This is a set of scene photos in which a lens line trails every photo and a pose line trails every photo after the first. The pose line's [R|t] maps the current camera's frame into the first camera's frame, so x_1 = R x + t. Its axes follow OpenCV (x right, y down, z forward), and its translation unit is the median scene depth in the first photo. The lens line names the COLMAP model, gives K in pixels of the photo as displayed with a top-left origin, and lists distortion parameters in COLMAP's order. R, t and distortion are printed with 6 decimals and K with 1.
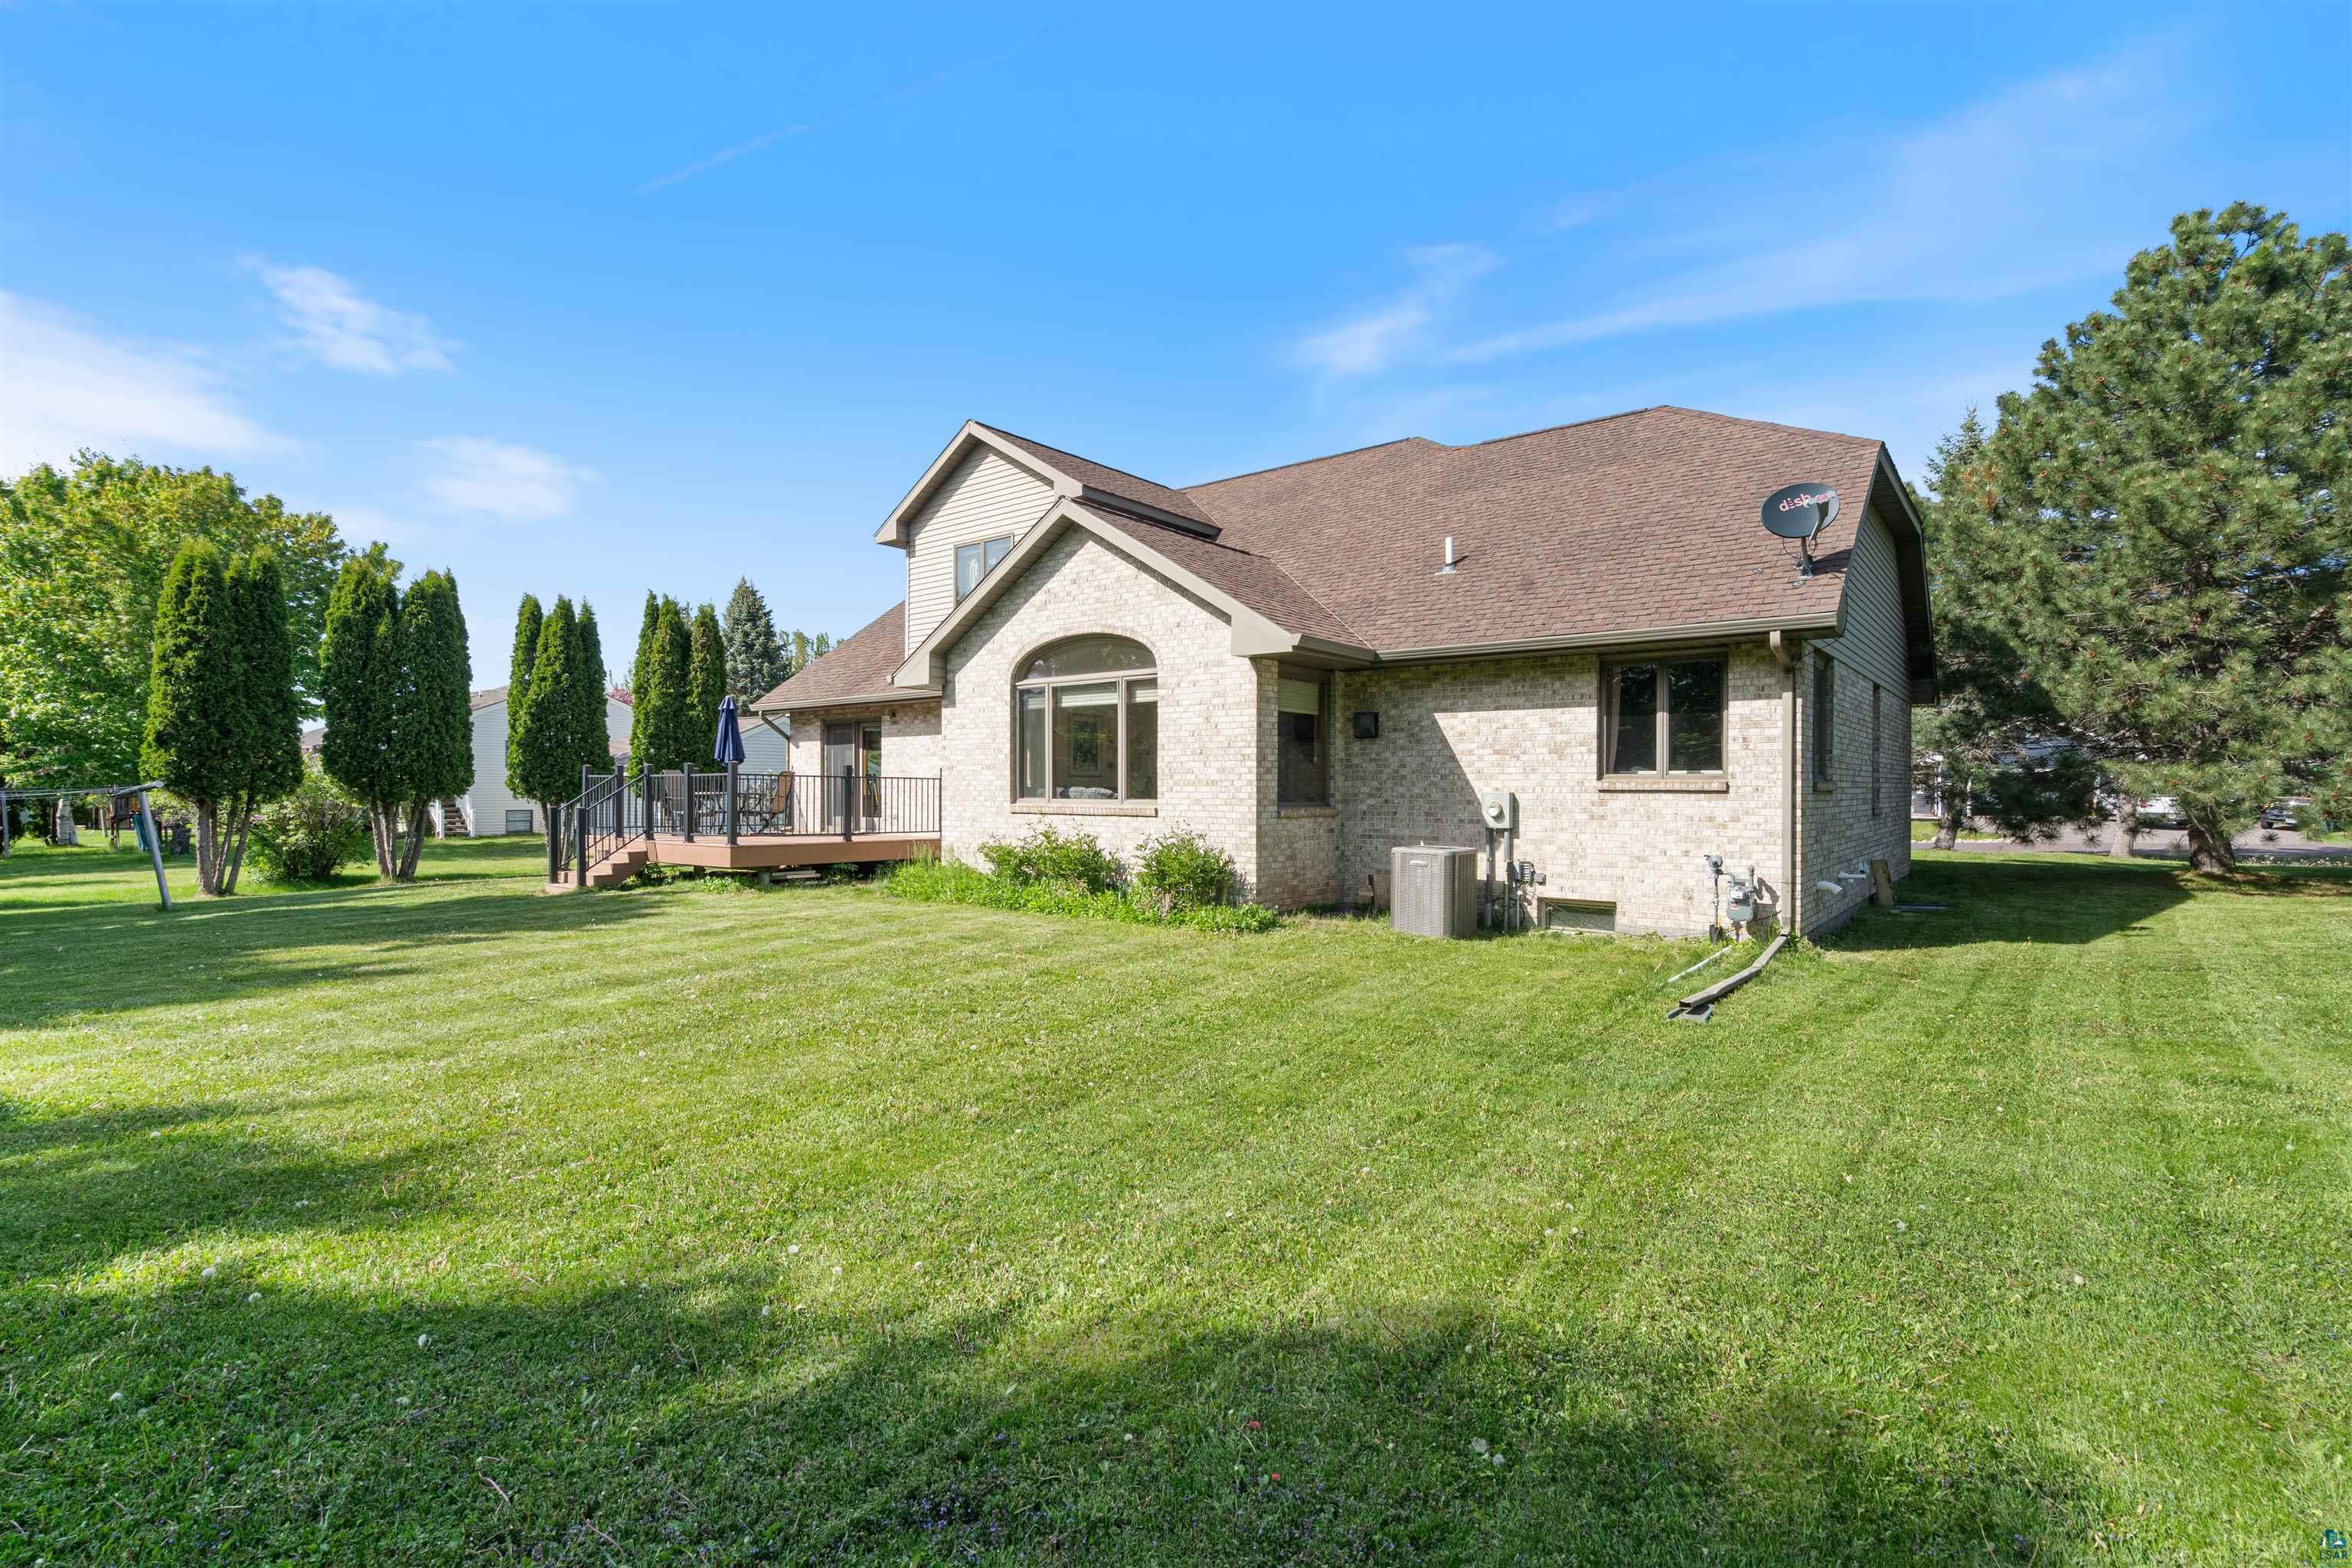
lens RADIAL K [[1090.6, 0, 1178.4], [0, 1090.6, 758.5], [0, 0, 1]] dist [-0.001822, 0.001697]
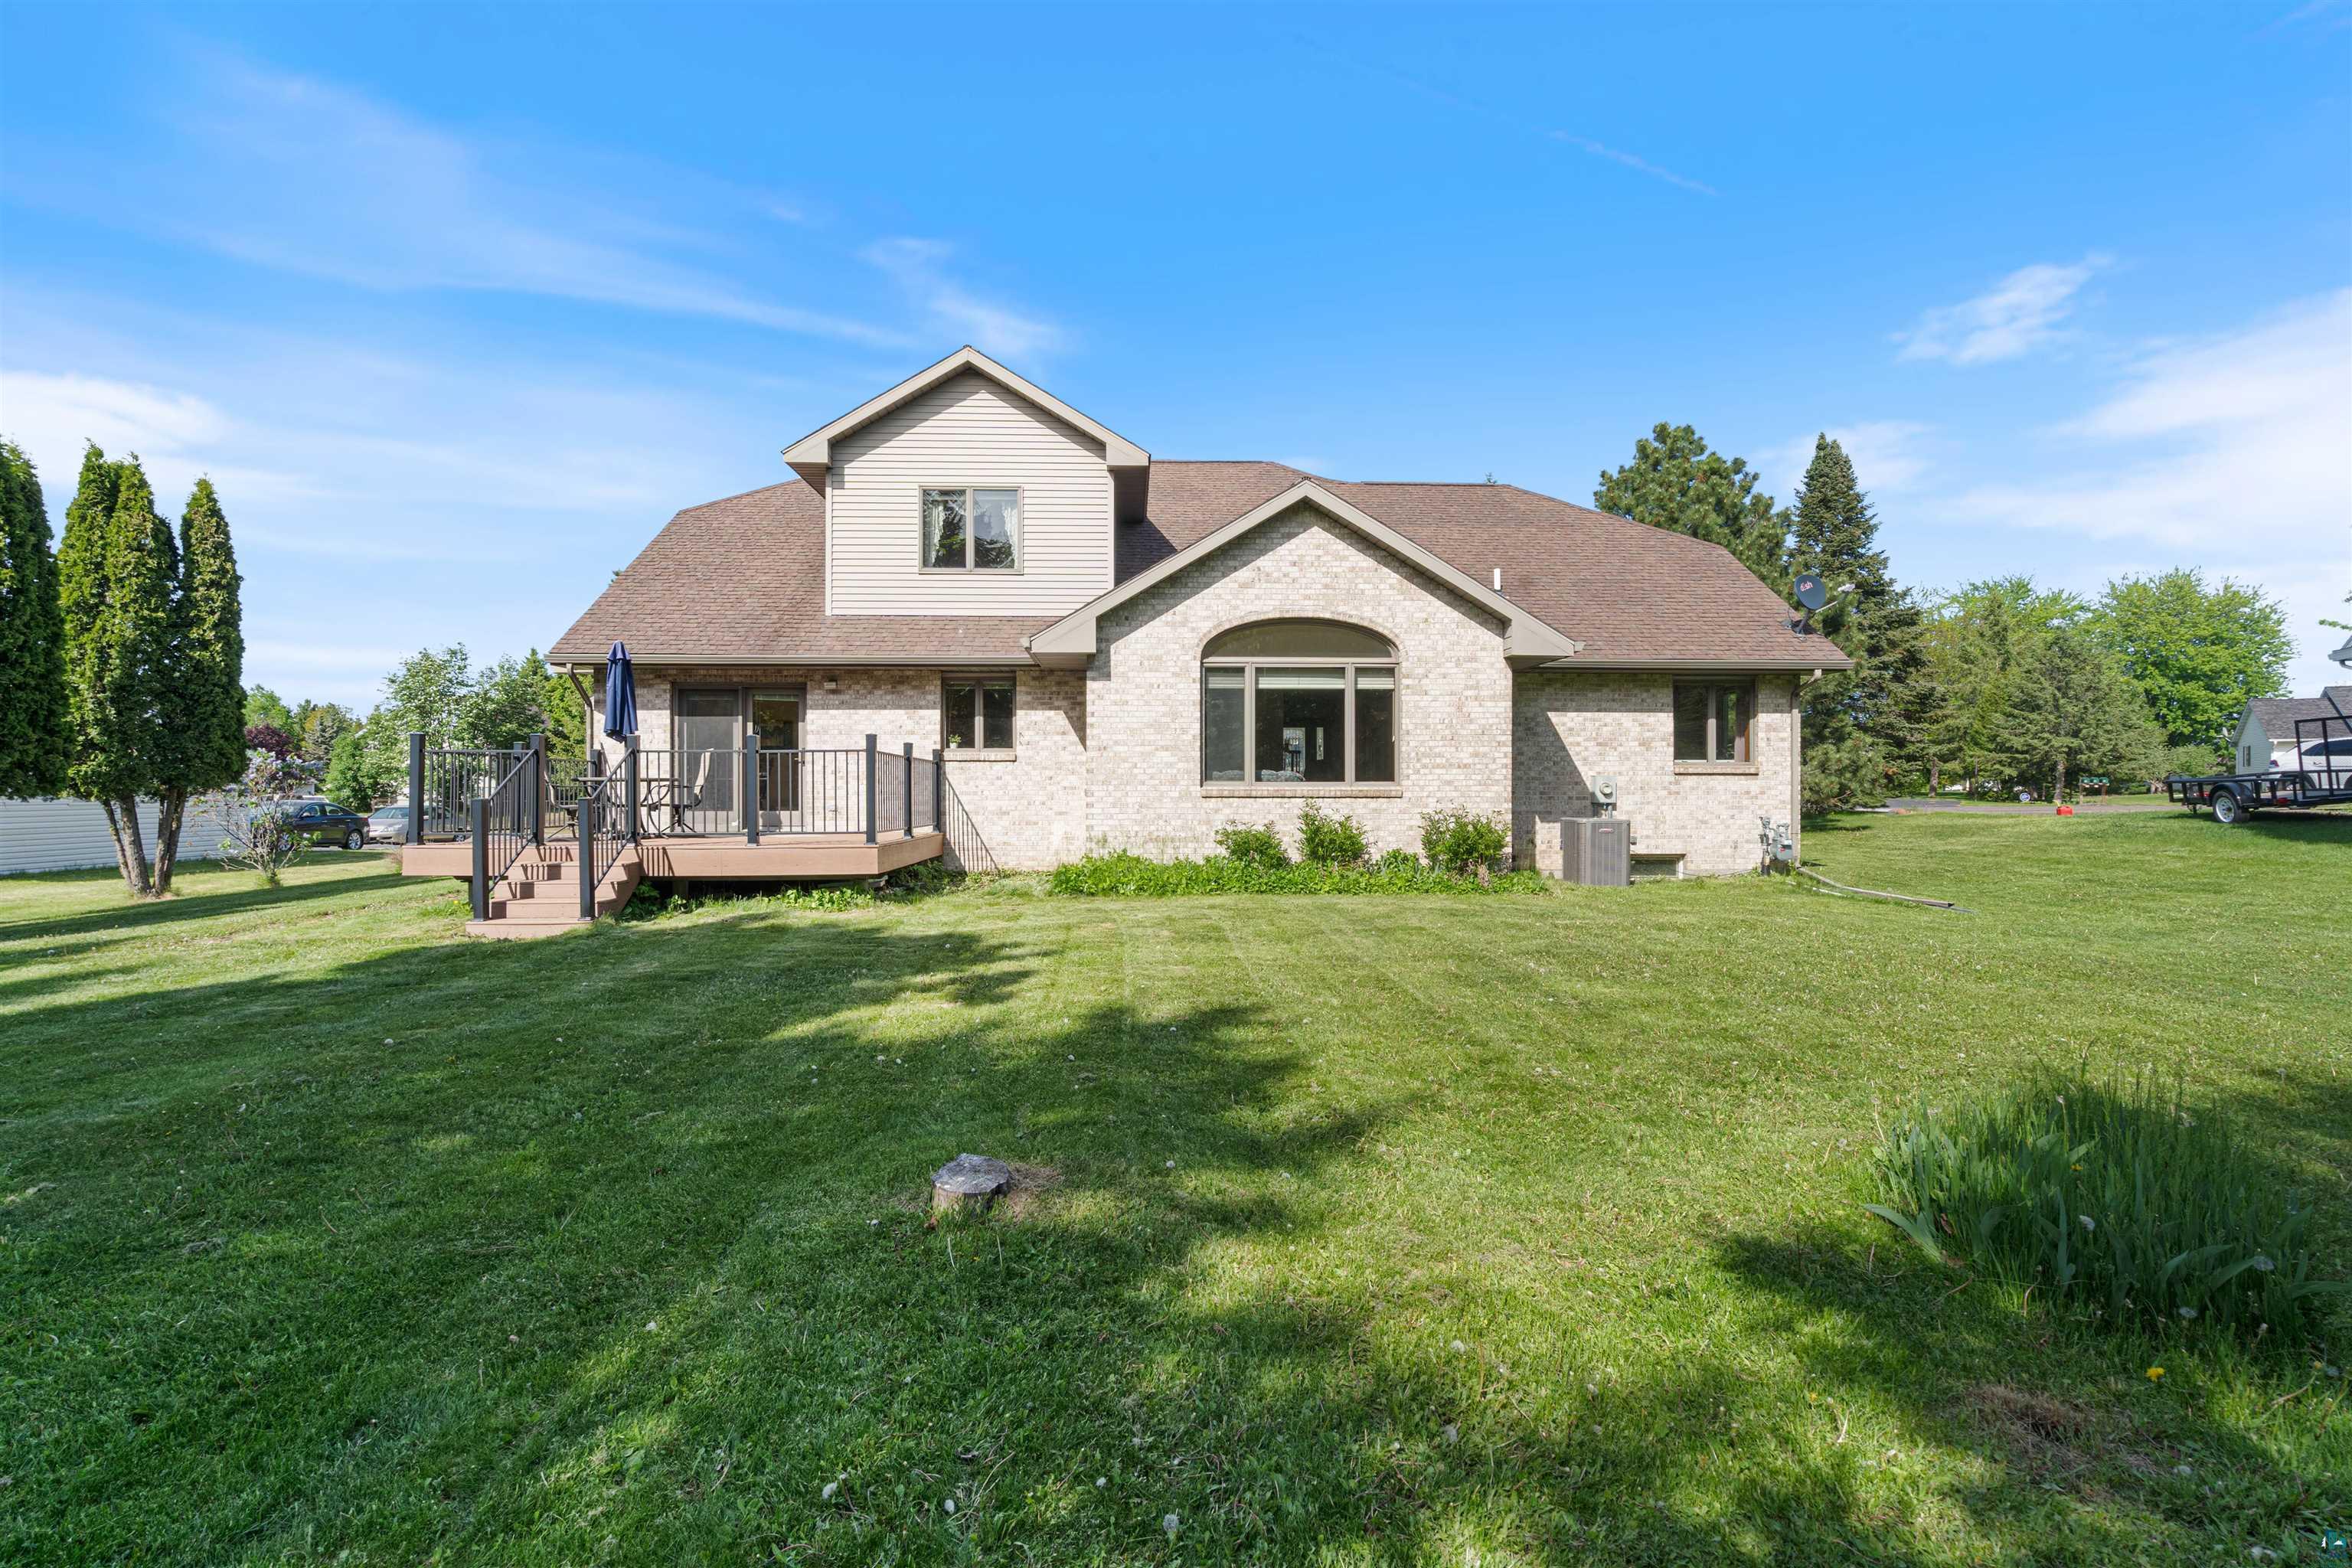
lens RADIAL K [[1041.8, 0, 1174.4], [0, 1041.8, 755.7], [0, 0, 1]] dist [0.011366, 0.000304]
pose [[0.753845, 0.016695, 0.656841, -0.802460], [-0.015791, 0.999849, -0.007290, 0.021962], [-0.656863, -0.004877, 0.753994, 0.352009]]
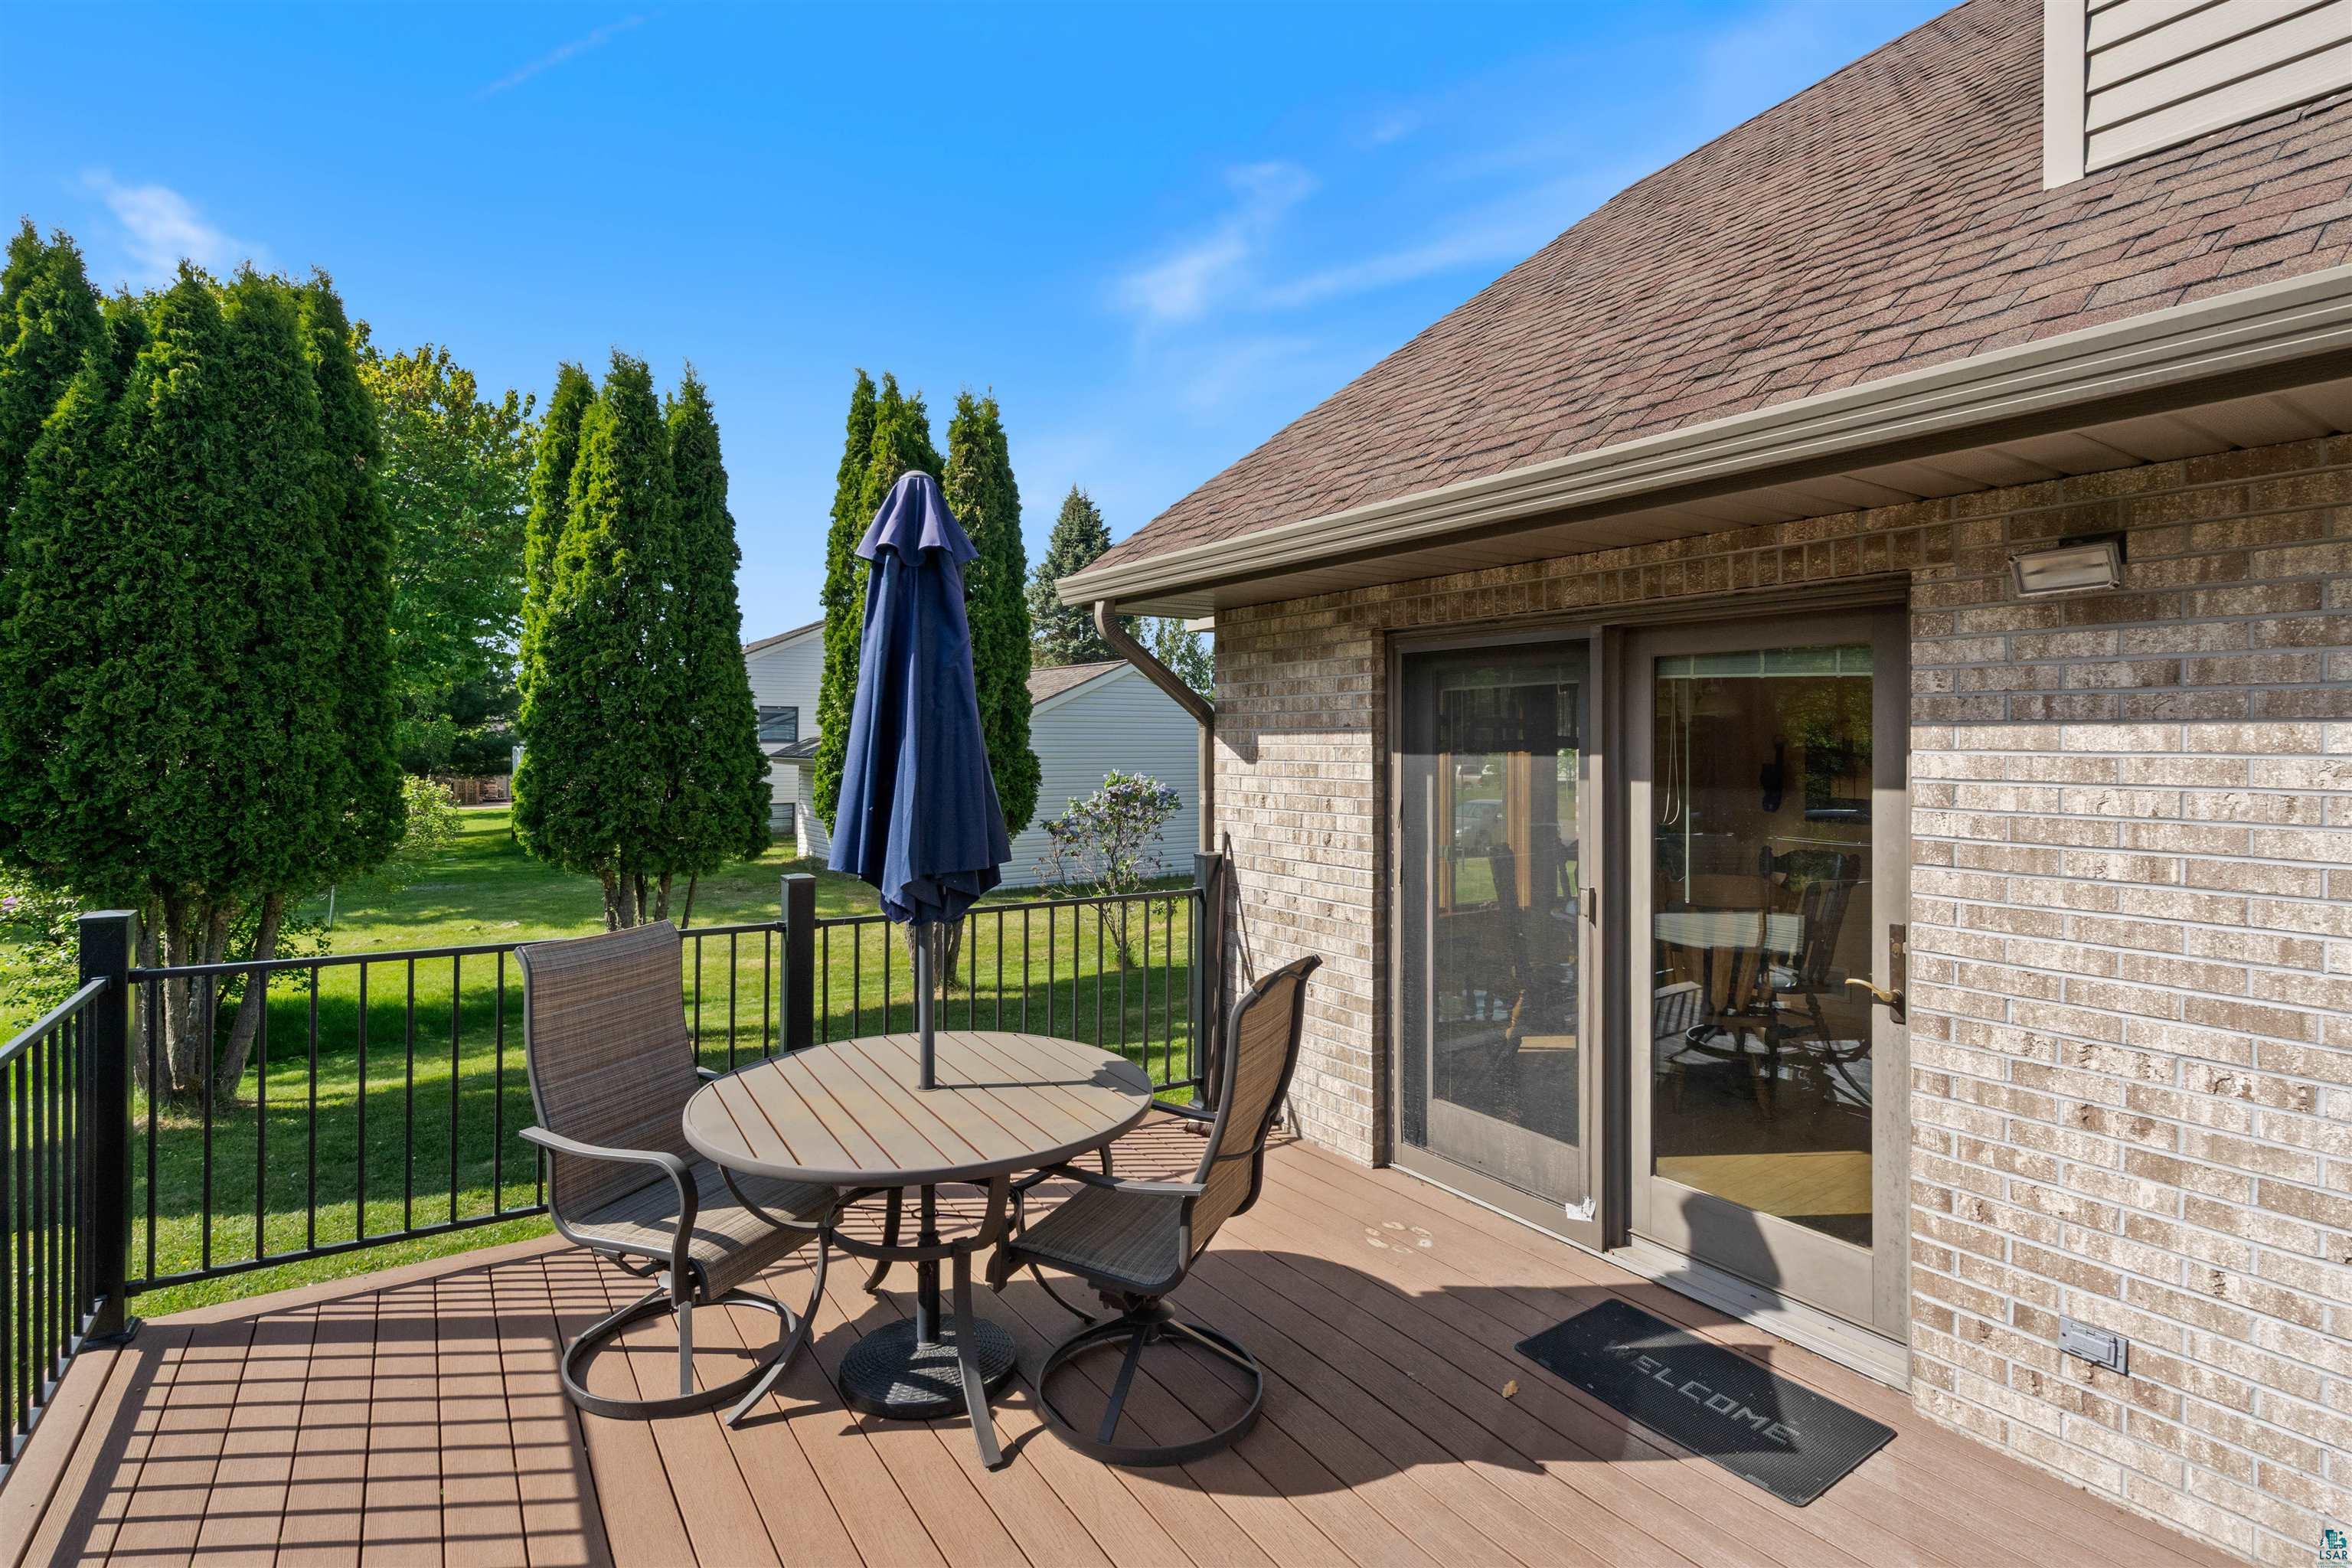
lens RADIAL K [[1090.6, 0, 1178.4], [0, 1090.6, 758.5], [0, 0, 1]] dist [-0.001822, 0.001697]
pose [[0.957506, 0.005453, -0.288363, -0.452991], [0.006900, 0.999102, 0.041806, -0.030415], [0.288332, -0.042020, 0.956608, 1.182713]]
